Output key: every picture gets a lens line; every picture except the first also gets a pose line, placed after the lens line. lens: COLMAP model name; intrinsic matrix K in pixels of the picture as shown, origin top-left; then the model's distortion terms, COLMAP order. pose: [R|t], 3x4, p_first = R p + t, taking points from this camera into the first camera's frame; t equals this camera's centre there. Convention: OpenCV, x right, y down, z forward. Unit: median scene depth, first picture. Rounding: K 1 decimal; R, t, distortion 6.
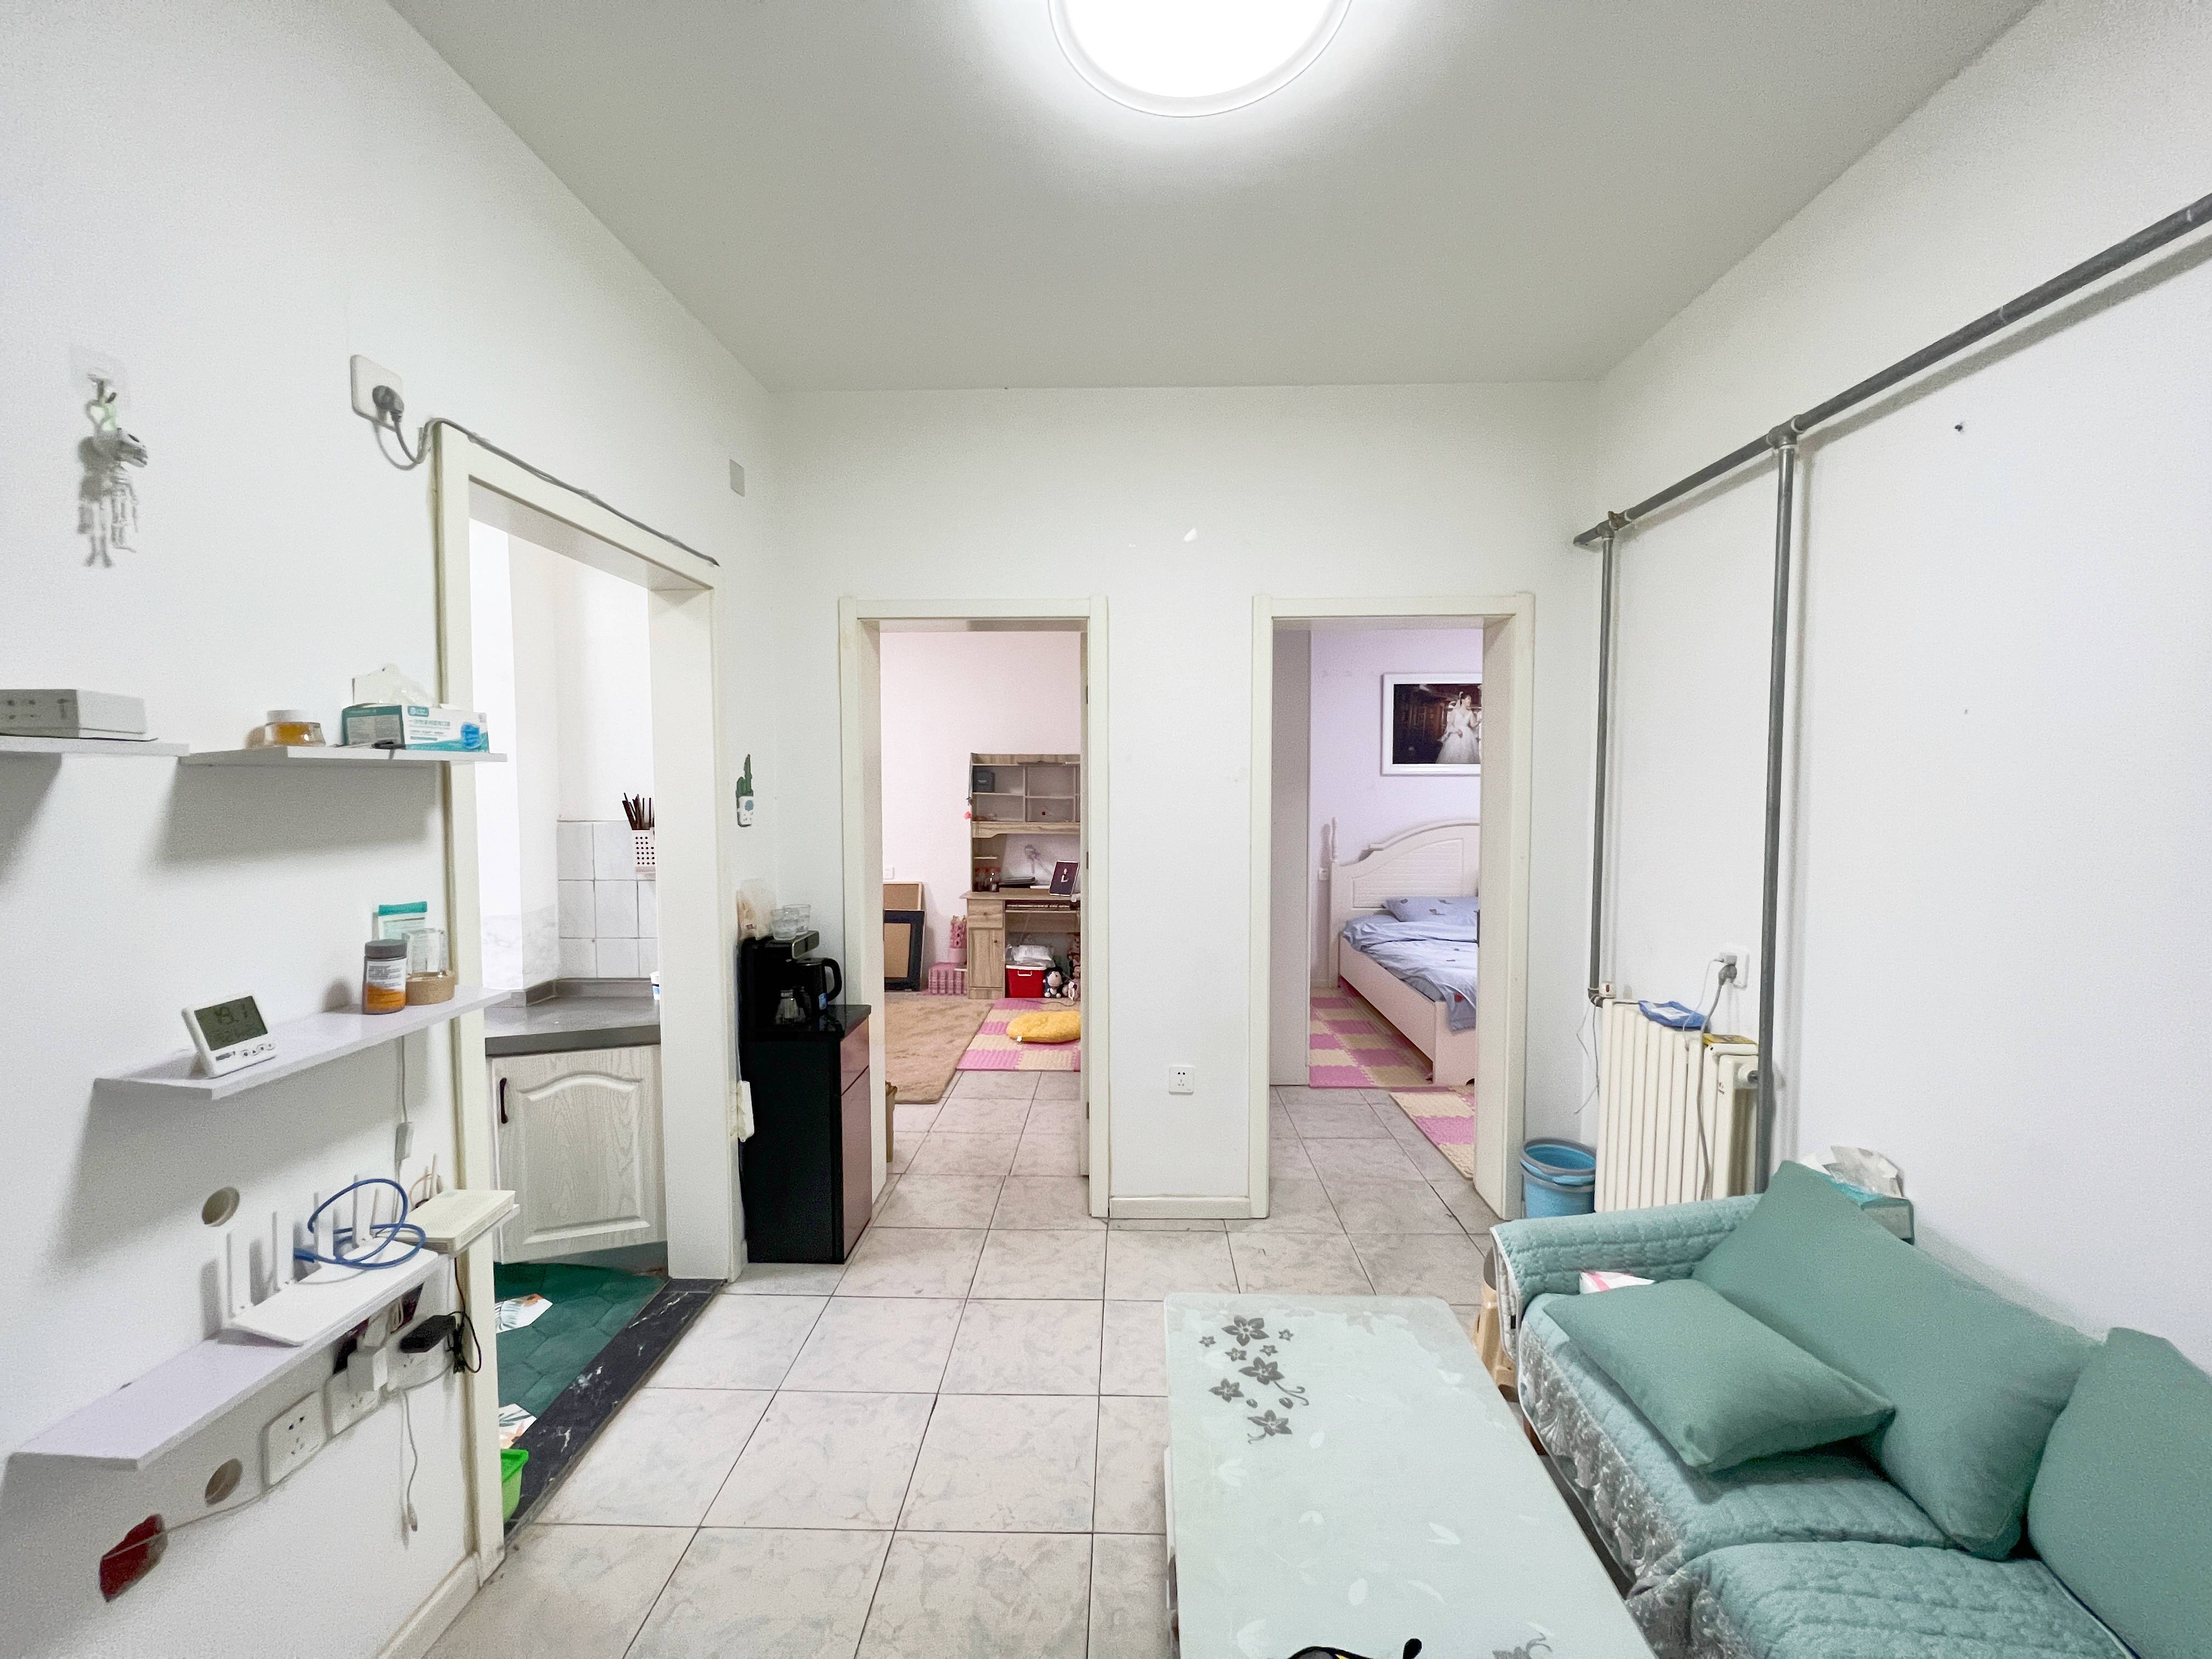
lens RADIAL K [[880.5, 0, 1106.0], [0, 880.5, 829.5], [0, 0, 1]] dist [-0.001124, -0.000134]
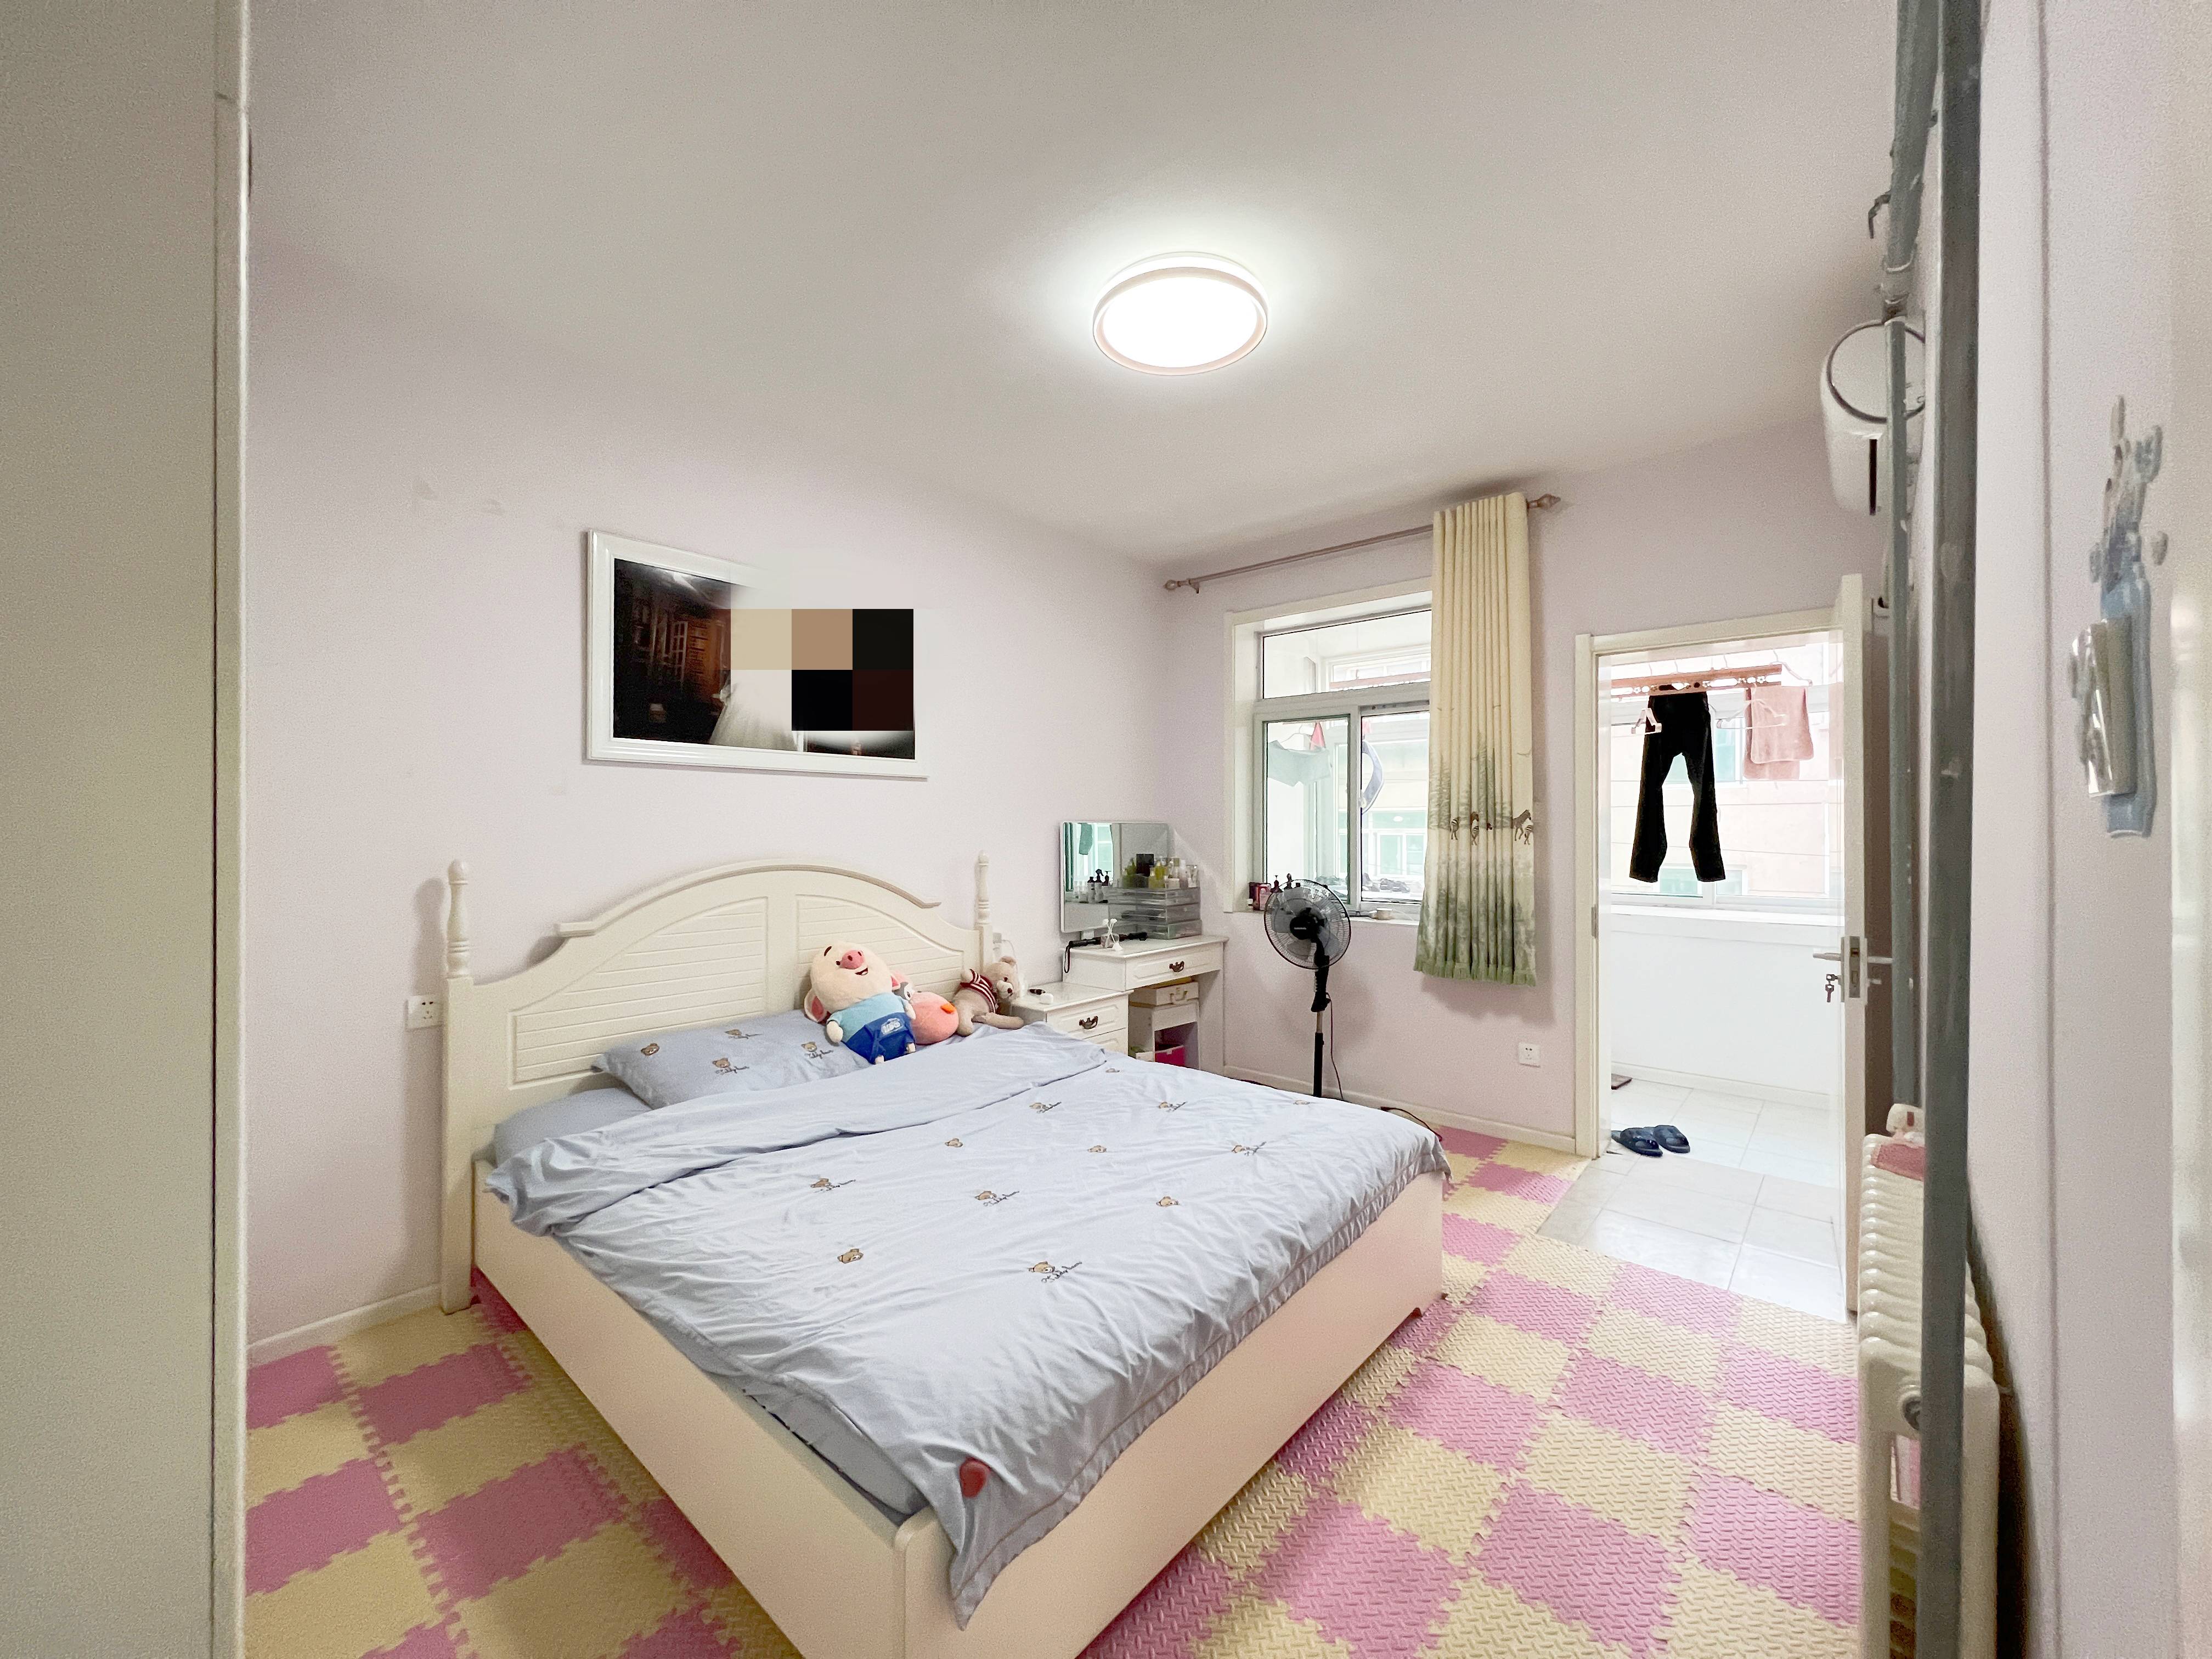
lens RADIAL K [[880.5, 0, 1106.0], [0, 880.5, 829.5], [0, 0, 1]] dist [-0.001124, -0.000134]
pose [[0.635349, 0.004592, 0.772212, 0.143790], [0.033620, 0.998870, -0.033602, -0.005030], [-0.771493, 0.047311, 0.634476, 0.538534]]
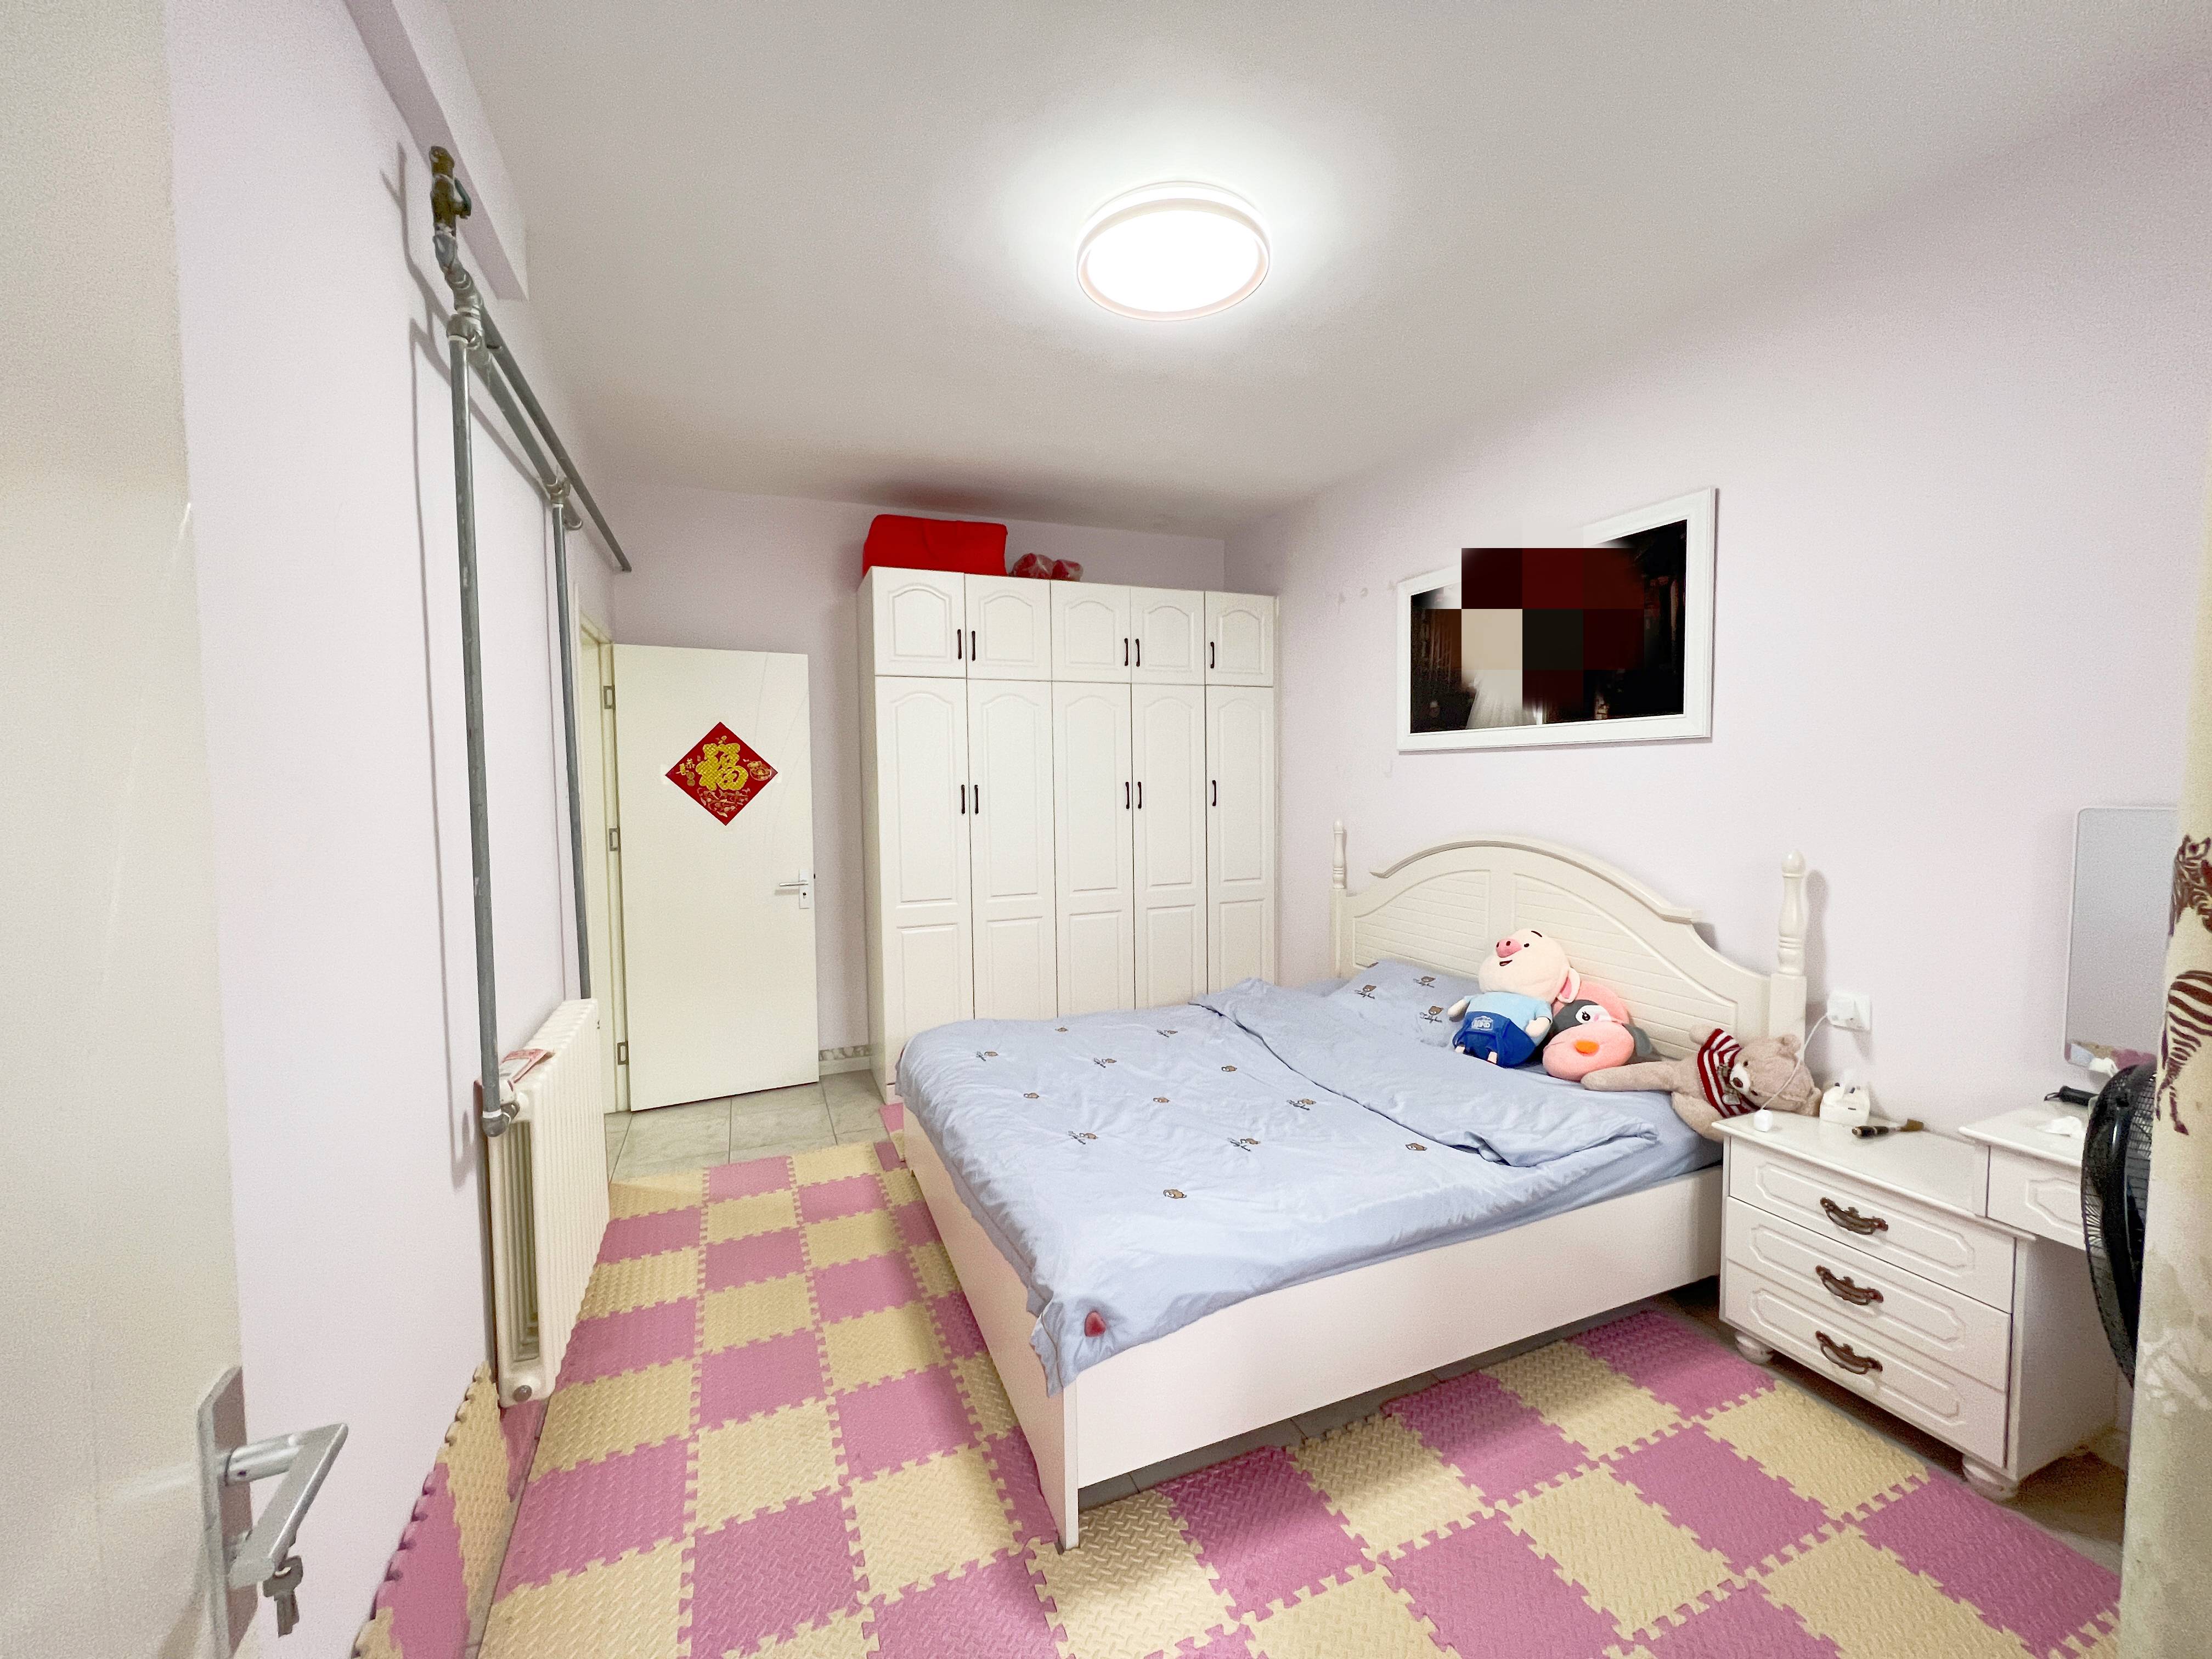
lens RADIAL K [[880.5, 0, 1106.0], [0, 880.5, 829.5], [0, 0, 1]] dist [-0.001124, -0.000134]
pose [[0.404559, 0.055044, -0.912854, 0.798151], [-0.036680, 0.998360, 0.043944, -0.029053], [0.913776, 0.015705, 0.405915, 0.587103]]
